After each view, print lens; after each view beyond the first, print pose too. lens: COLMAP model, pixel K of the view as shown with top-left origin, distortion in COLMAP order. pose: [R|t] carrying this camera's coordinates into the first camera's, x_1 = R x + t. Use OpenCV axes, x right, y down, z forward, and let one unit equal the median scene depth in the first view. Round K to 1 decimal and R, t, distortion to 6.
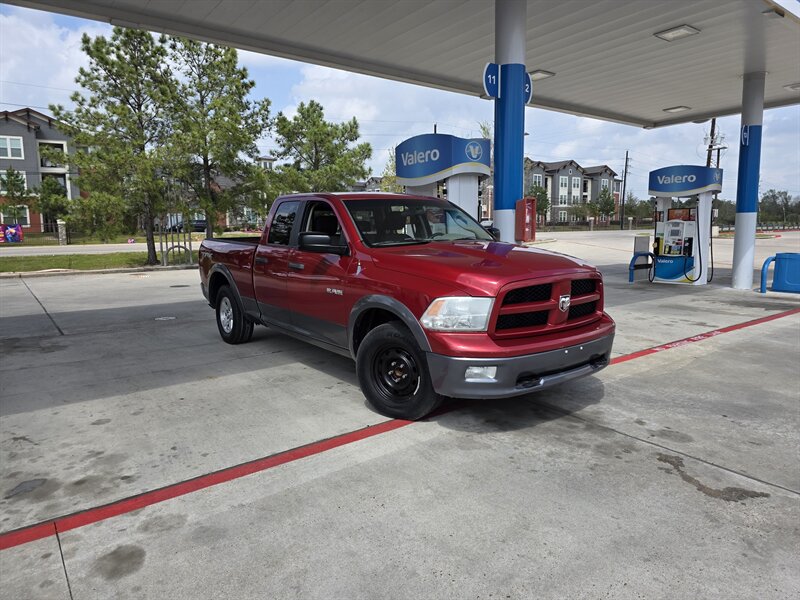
lens RADIAL K [[533.8, 0, 412.0], [0, 533.8, 312.0], [0, 0, 1]] dist [0.054701, -0.055396]
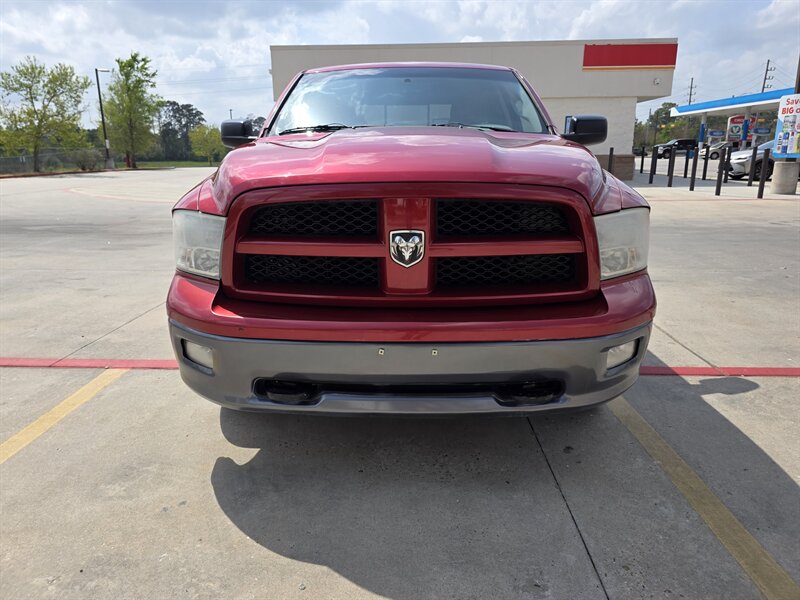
lens RADIAL K [[538.5, 0, 389.2], [0, 538.5, 286.4], [0, 0, 1]] dist [0.057189, -0.065398]
pose [[0.763655, 0.148767, -0.628251, 0.562564], [-0.102786, 0.988694, 0.109179, -0.033127], [0.637390, -0.018800, 0.770312, 0.635166]]
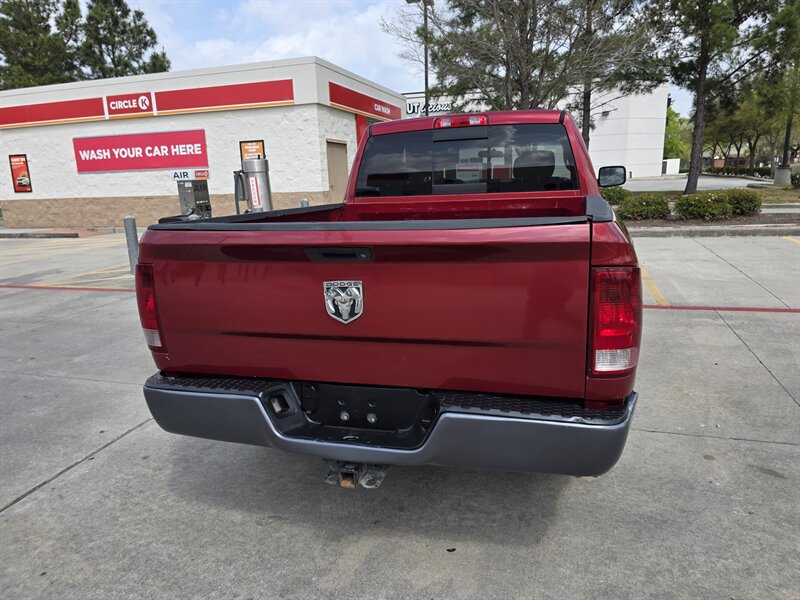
lens RADIAL K [[533.8, 0, 412.0], [0, 533.8, 312.0], [0, 0, 1]] dist [0.054701, -0.055396]
pose [[-0.580608, -0.172944, 0.795604, -0.994110], [0.178587, 0.926331, 0.331689, -0.358831], [-0.794356, 0.334665, -0.506949, 2.267259]]
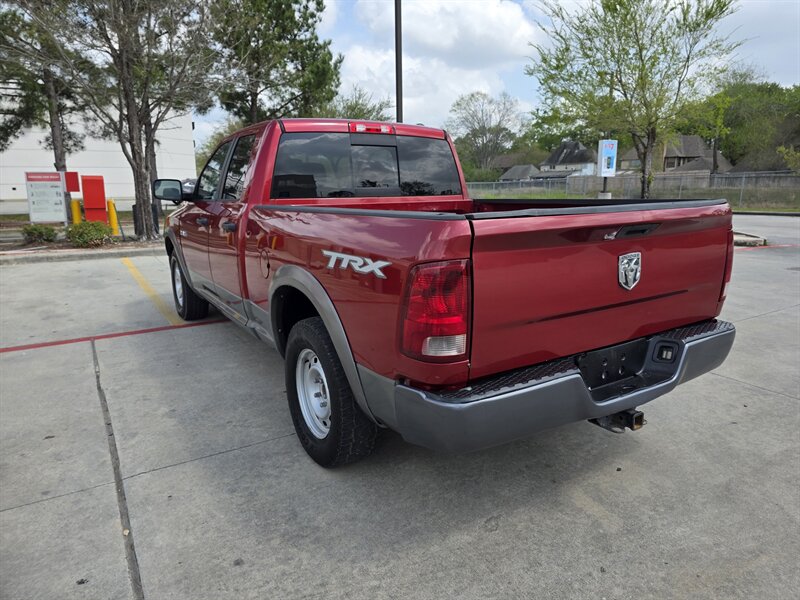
lens RADIAL K [[535.6, 0, 409.2], [0, 535.6, 300.3], [0, 0, 1]] dist [0.064623, -0.064430]
pose [[-0.994709, -0.007509, 0.102453, -0.423873], [0.031179, 0.928211, 0.370745, -0.410480], [-0.097882, 0.371978, -0.923066, 2.624266]]
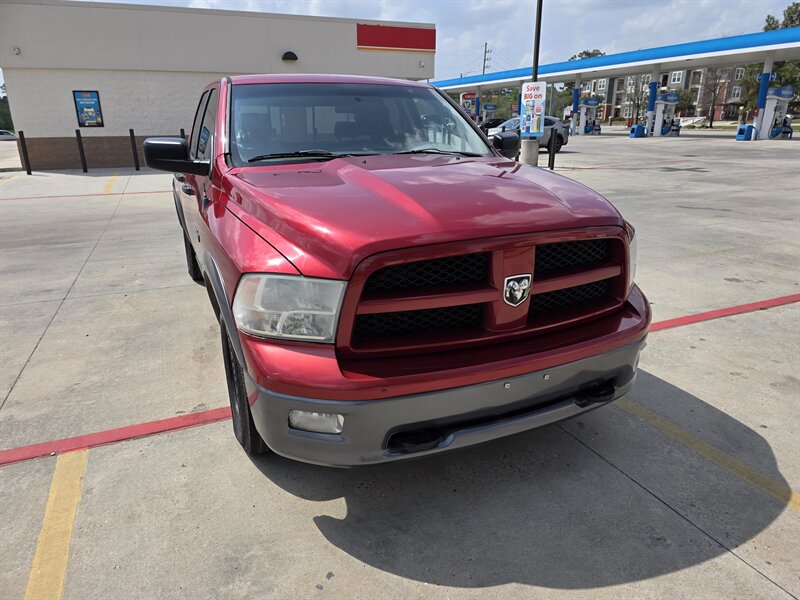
lens RADIAL K [[537.2, 0, 409.6], [0, 537.2, 302.1], [0, 0, 1]] dist [0.050811, -0.041099]
pose [[0.970836, 0.070732, -0.229072, 0.302590], [-0.035296, 0.987245, 0.155247, -0.080973], [0.237131, -0.142634, 0.960950, 0.482721]]
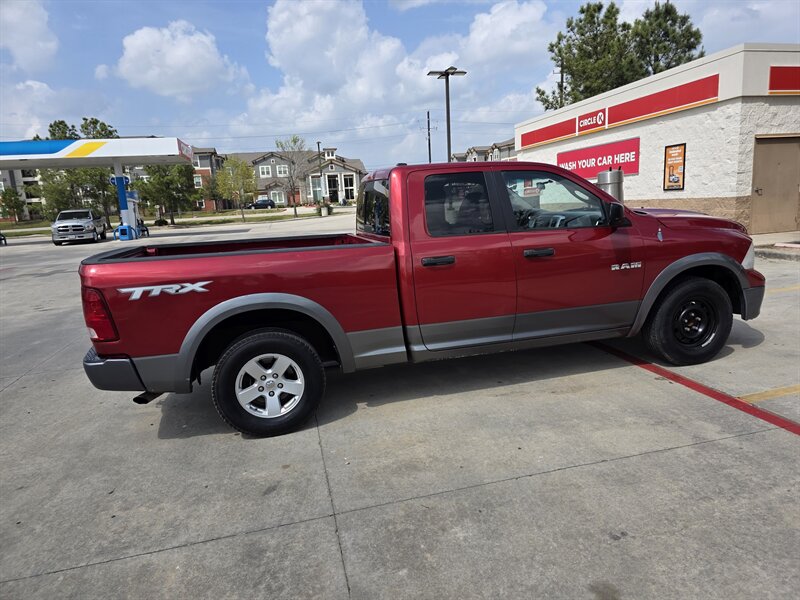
lens RADIAL K [[531.4, 0, 406.4], [0, 531.4, 302.9], [0, 0, 1]] dist [0.074419, -0.071894]
pose [[0.405120, -0.192104, 0.893853, -1.324675], [0.213214, 0.970570, 0.111957, -0.189173], [-0.889054, 0.145226, 0.434156, 1.093422]]
